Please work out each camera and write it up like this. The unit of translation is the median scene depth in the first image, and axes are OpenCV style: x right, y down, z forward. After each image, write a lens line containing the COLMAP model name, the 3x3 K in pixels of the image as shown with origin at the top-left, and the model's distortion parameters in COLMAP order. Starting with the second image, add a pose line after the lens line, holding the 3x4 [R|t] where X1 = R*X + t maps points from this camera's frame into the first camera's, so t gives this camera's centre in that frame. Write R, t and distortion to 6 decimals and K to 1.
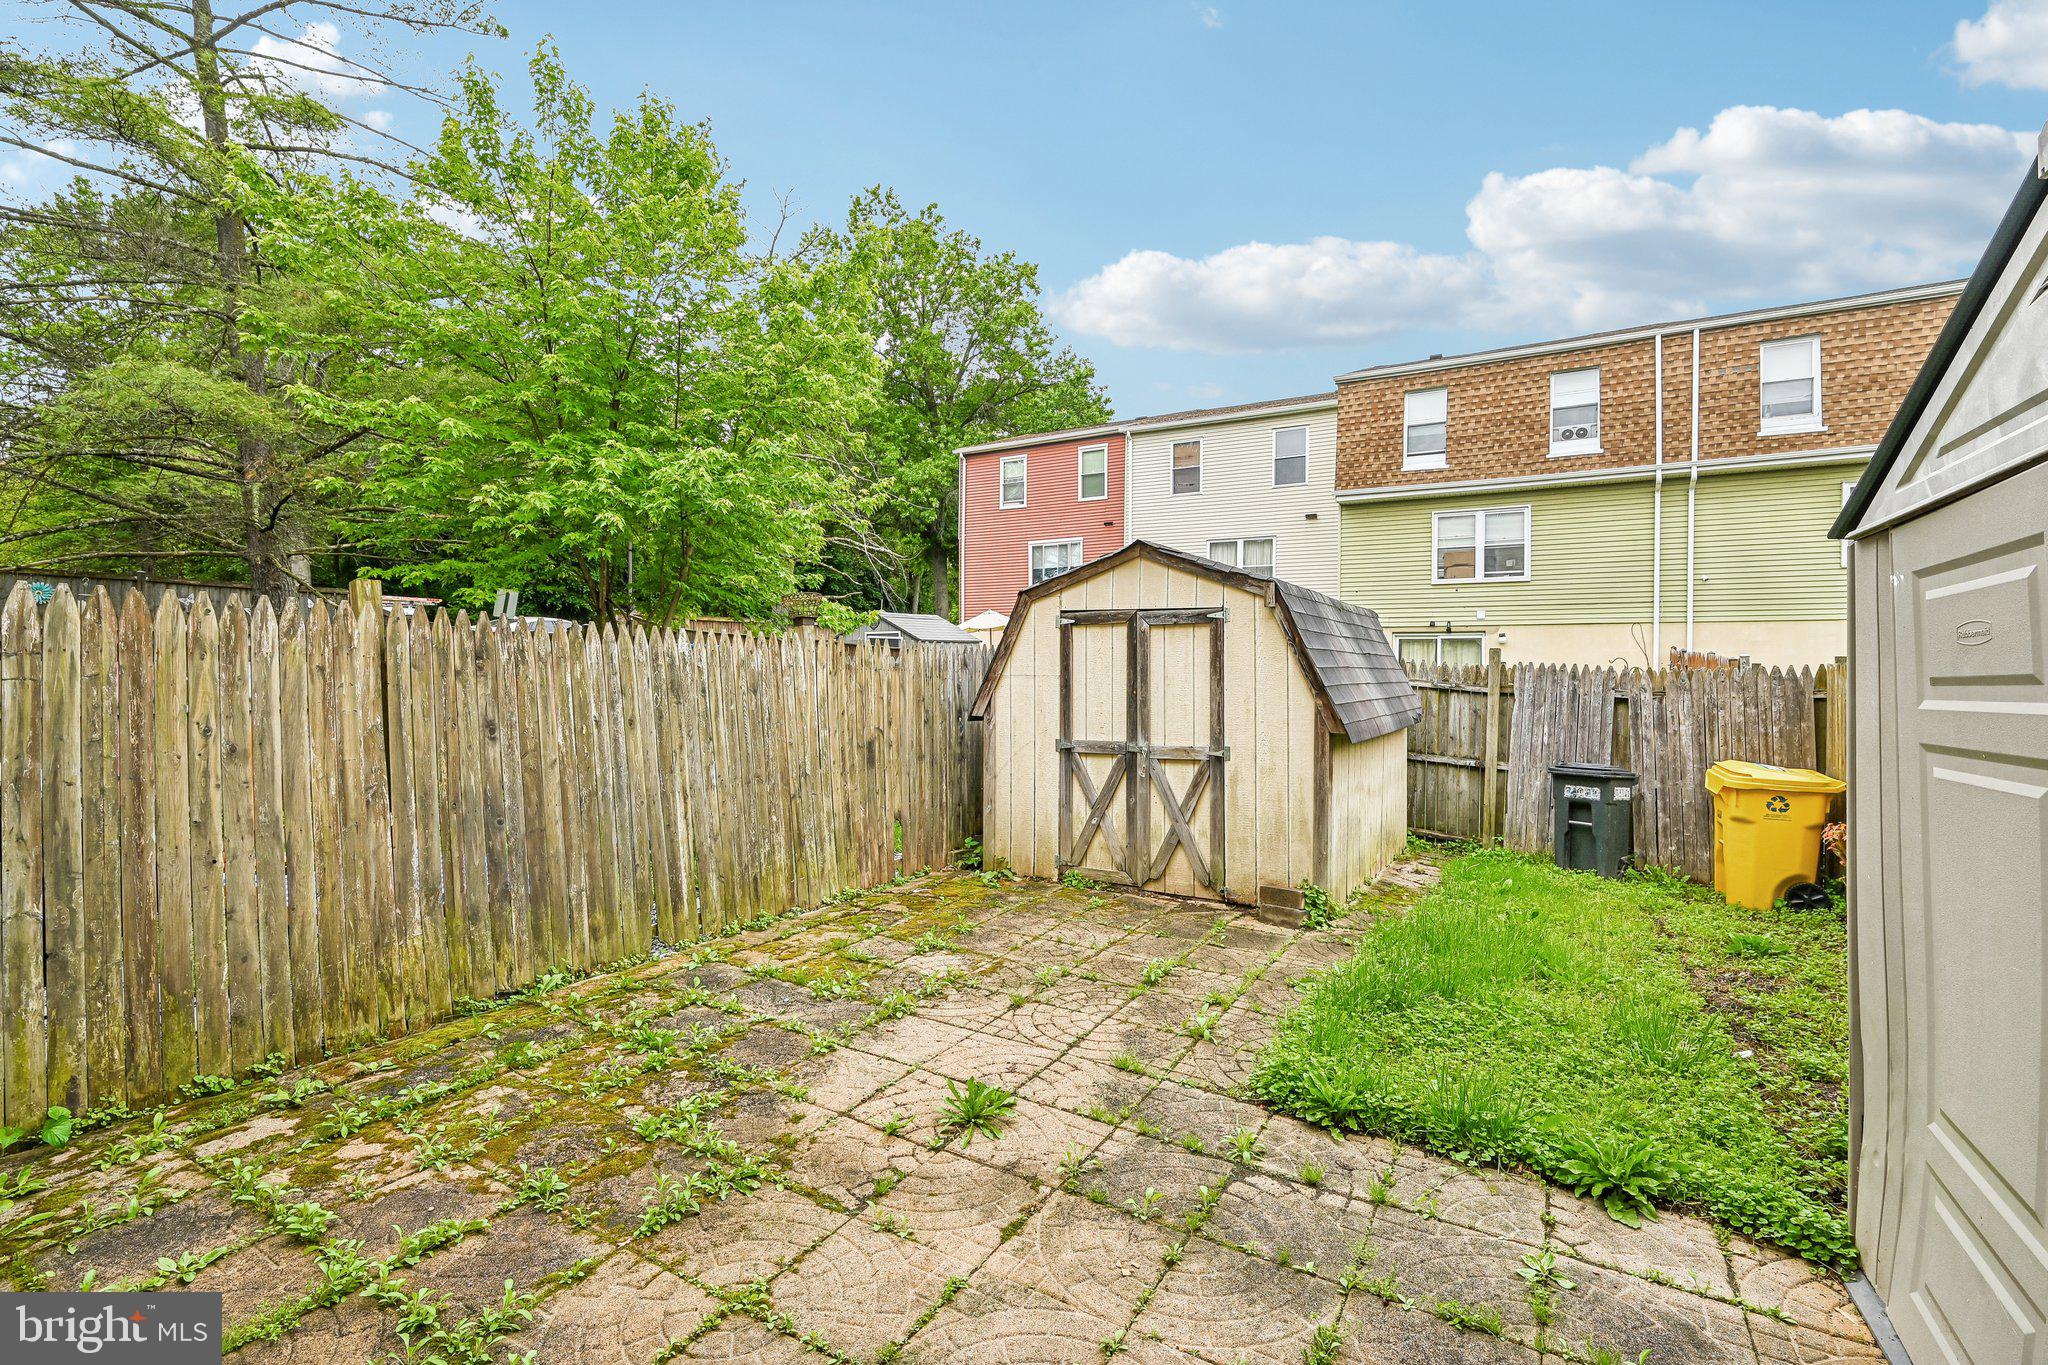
lens RADIAL K [[893.5, 0, 1039.0], [0, 893.5, 680.9], [0, 0, 1]] dist [-0.000867, -0.000312]
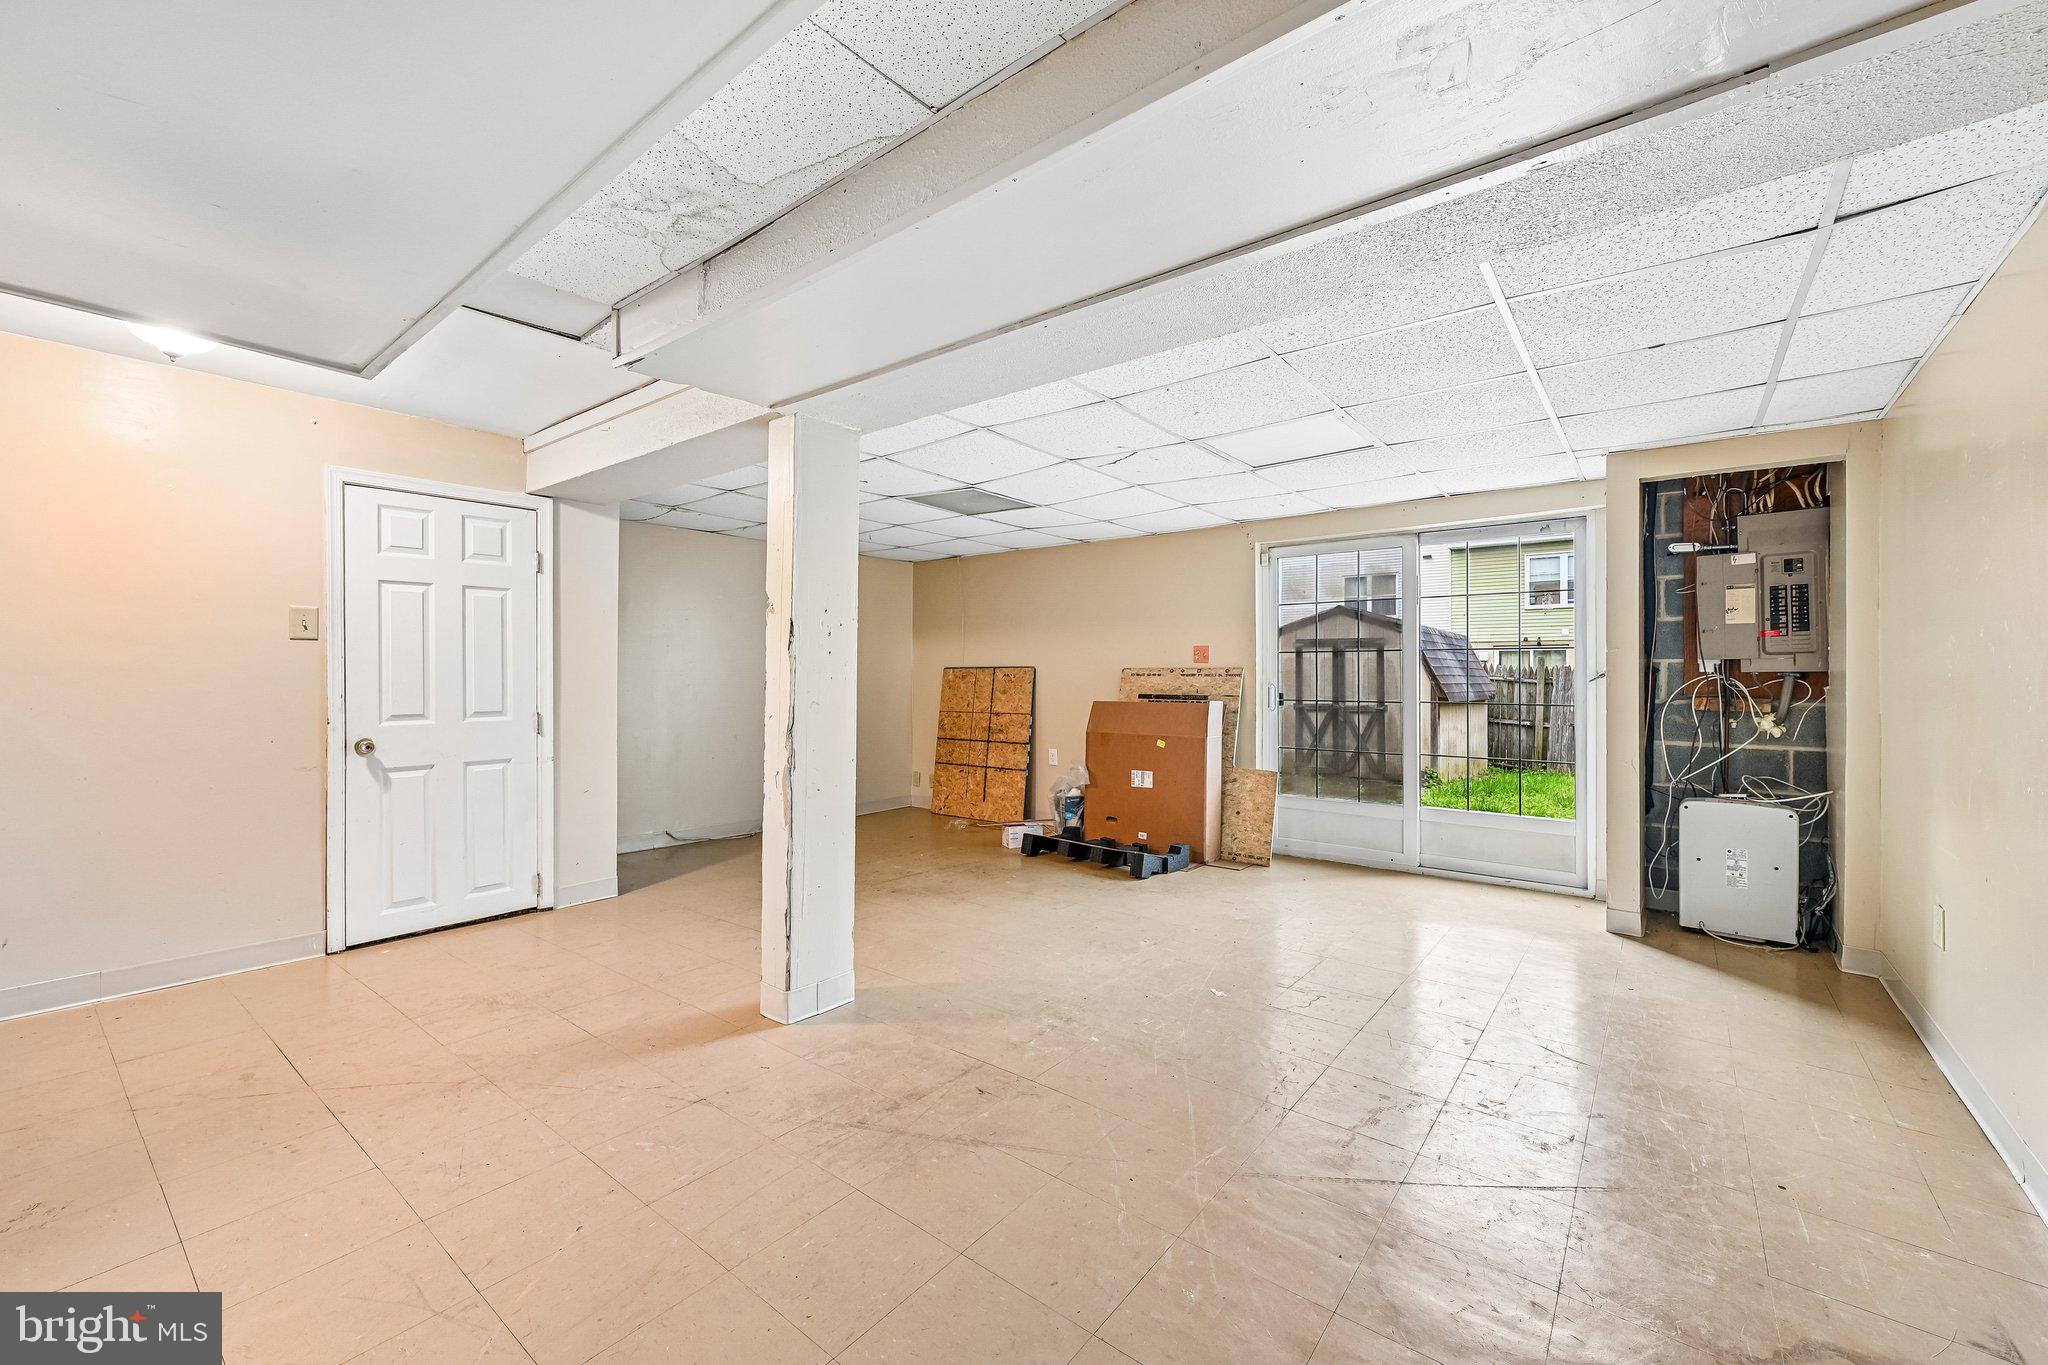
lens RADIAL K [[813.1, 0, 1031.2], [0, 813.1, 675.8], [0, 0, 1]] dist [0.002553, 0.000720]
pose [[0.987744, -0.003231, -0.156049, -0.305069], [0.000515, 0.999848, -0.017440, 0.037030], [0.156081, 0.017145, 0.987595, -0.985834]]
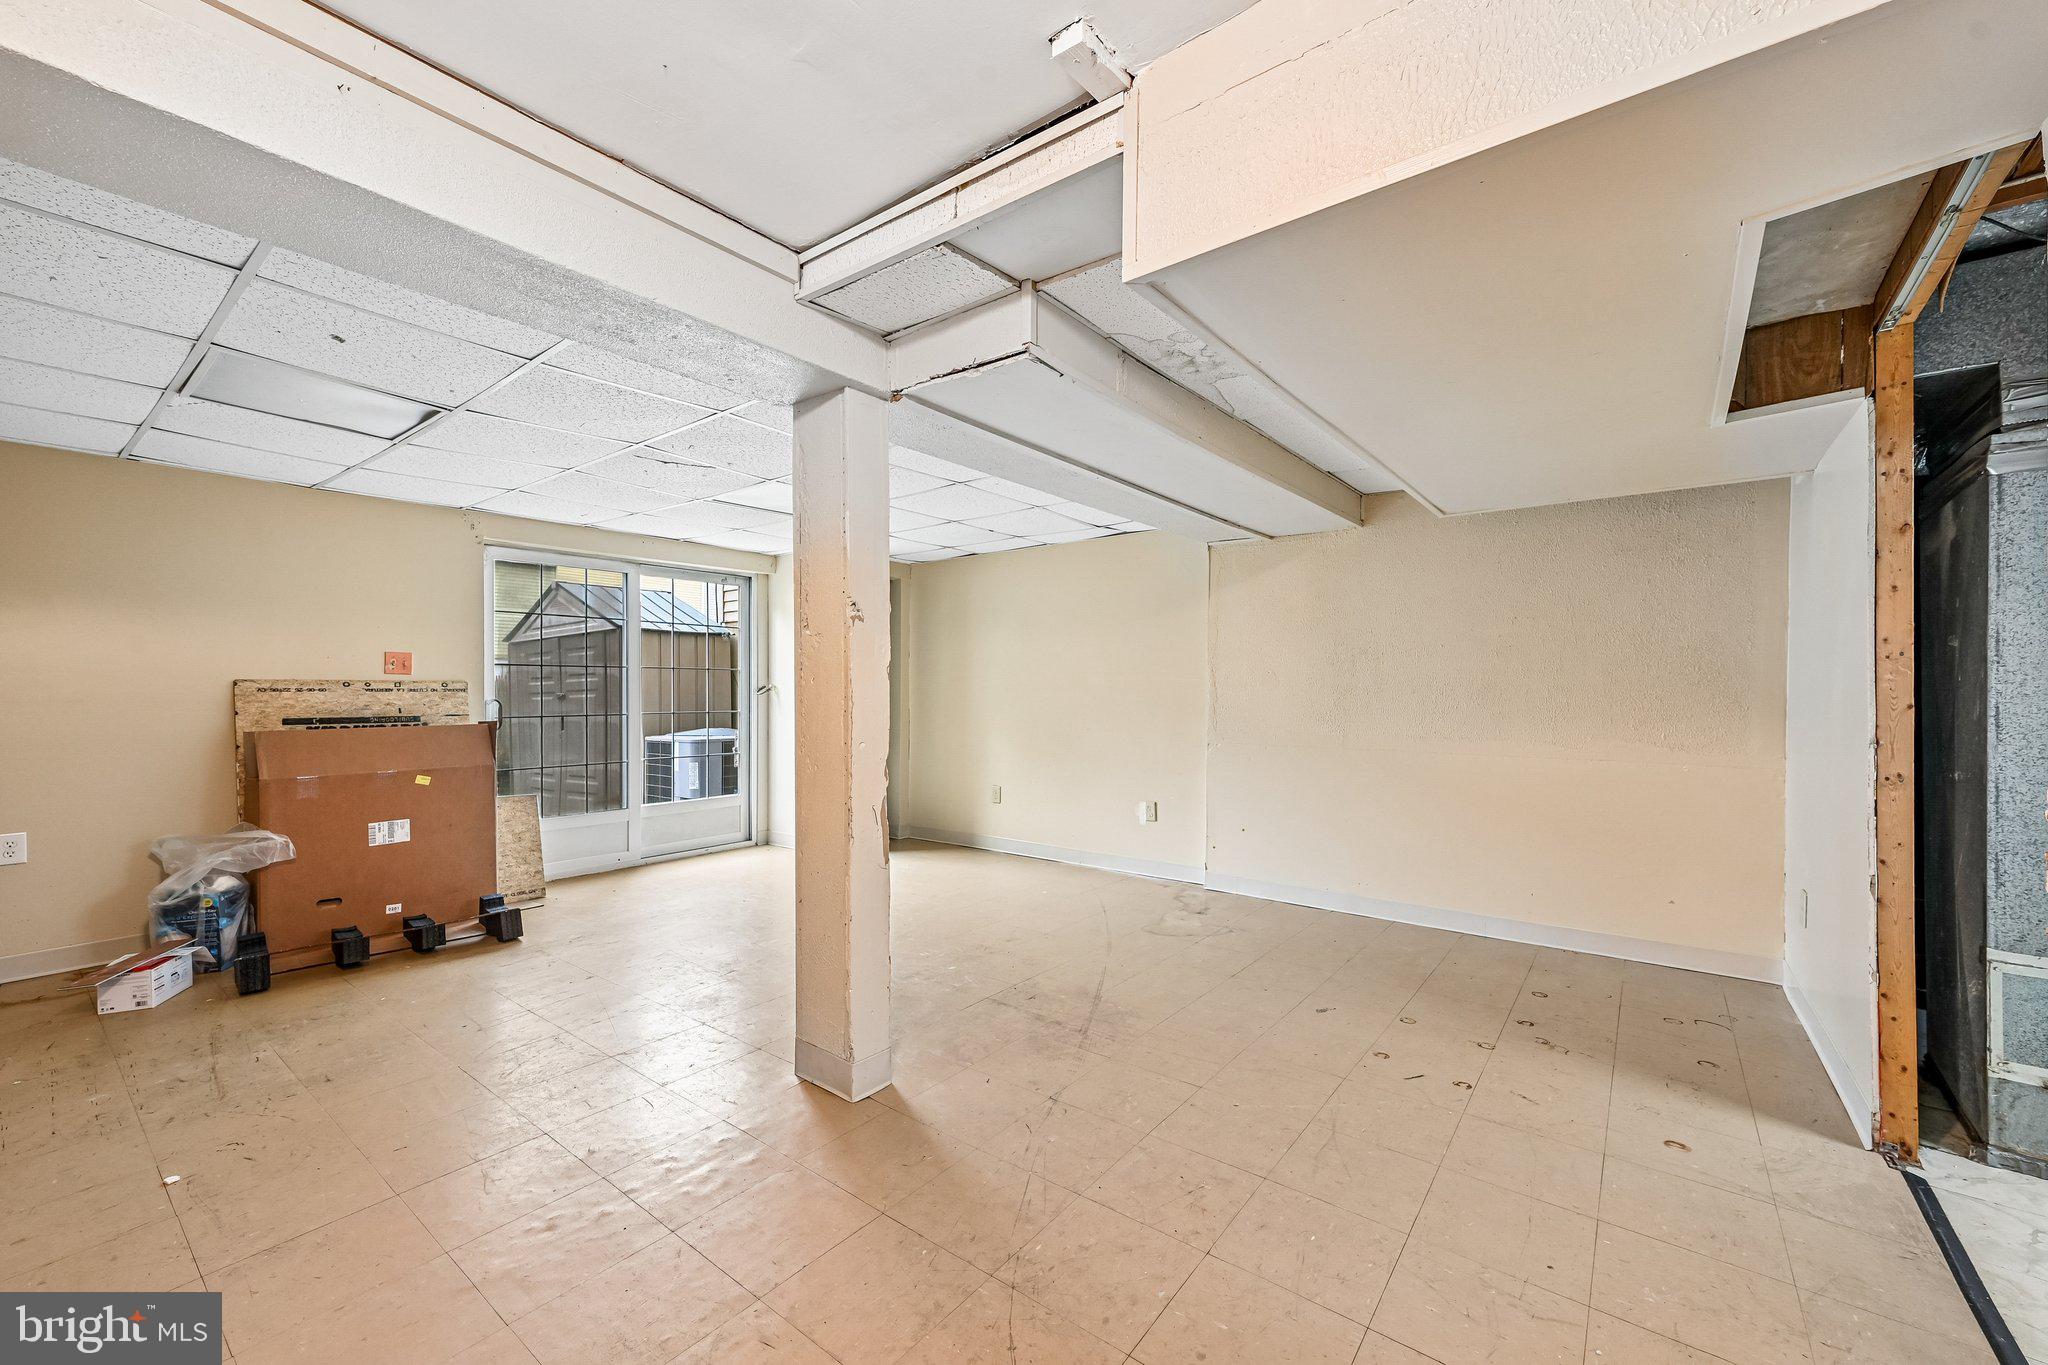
lens RADIAL K [[813.1, 0, 1030.0], [0, 813.1, 693.7], [0, 0, 1]] dist [0.002553, 0.000720]
pose [[0.147662, -0.010920, 0.988978, -1.642085], [0.016845, 0.999822, 0.008525, 0.012656], [-0.988894, 0.015400, 0.147819, -0.317395]]
